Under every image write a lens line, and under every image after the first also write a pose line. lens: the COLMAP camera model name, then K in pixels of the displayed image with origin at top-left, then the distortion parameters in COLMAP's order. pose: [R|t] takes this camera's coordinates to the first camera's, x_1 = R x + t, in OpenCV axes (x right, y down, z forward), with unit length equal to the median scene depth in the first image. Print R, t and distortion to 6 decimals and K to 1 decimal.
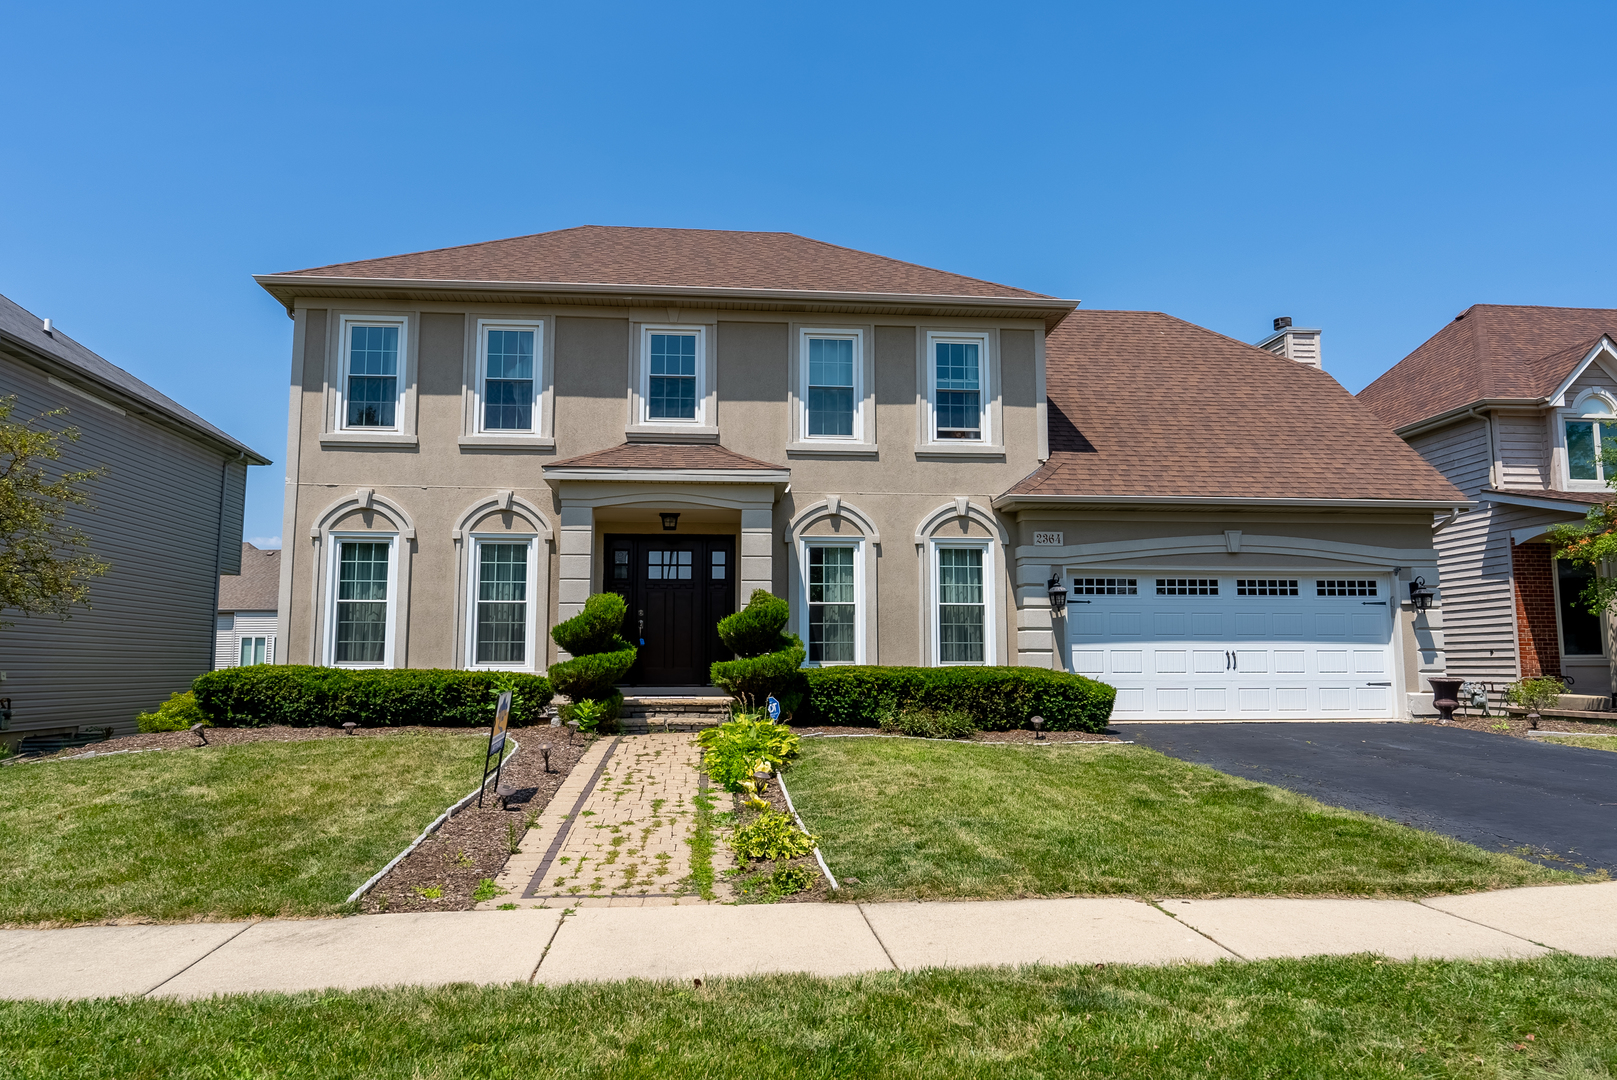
lens RADIAL K [[1145.8, 0, 810.8], [0, 1145.8, 534.8], [0, 0, 1]] dist [0.002690, -0.000037]
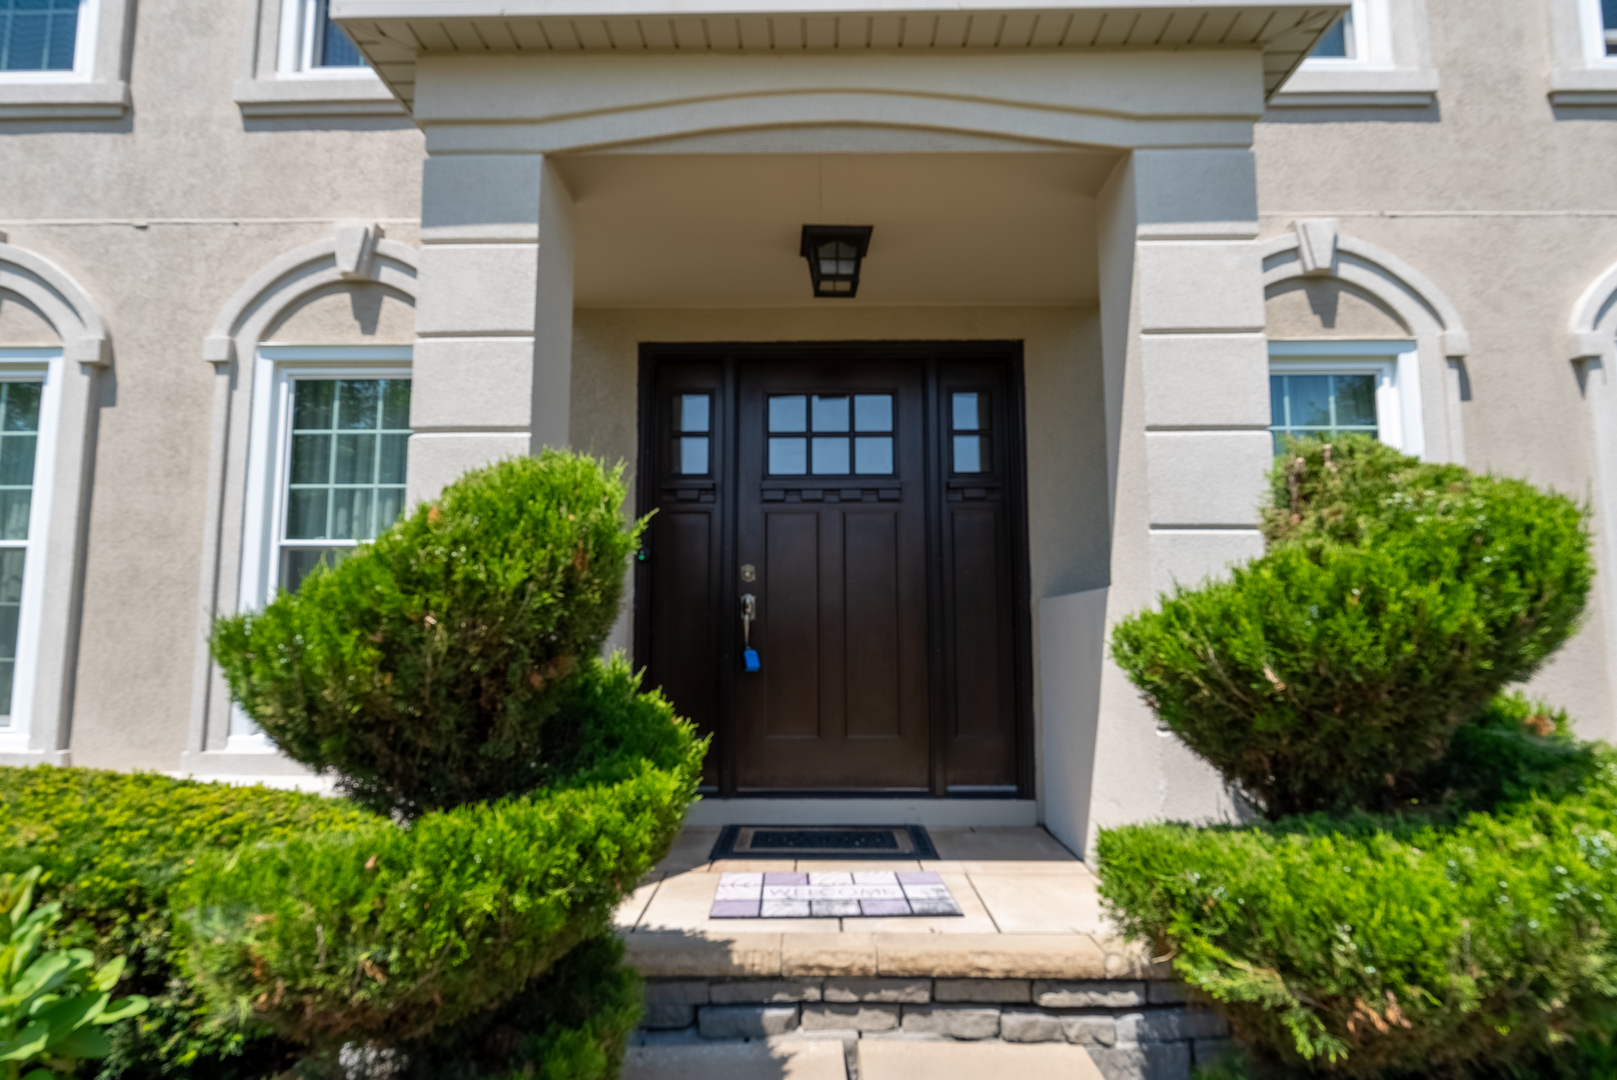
lens RADIAL K [[910.4, 0, 806.7], [0, 910.4, 537.9], [0, 0, 1]] dist [0.000027, 0.000008]
pose [[0.994001, -0.011417, -0.108769, -0.102455], [0.012673, 0.999861, 0.010861, 0.055359], [0.108630, -0.012174, 0.994008, 0.739728]]
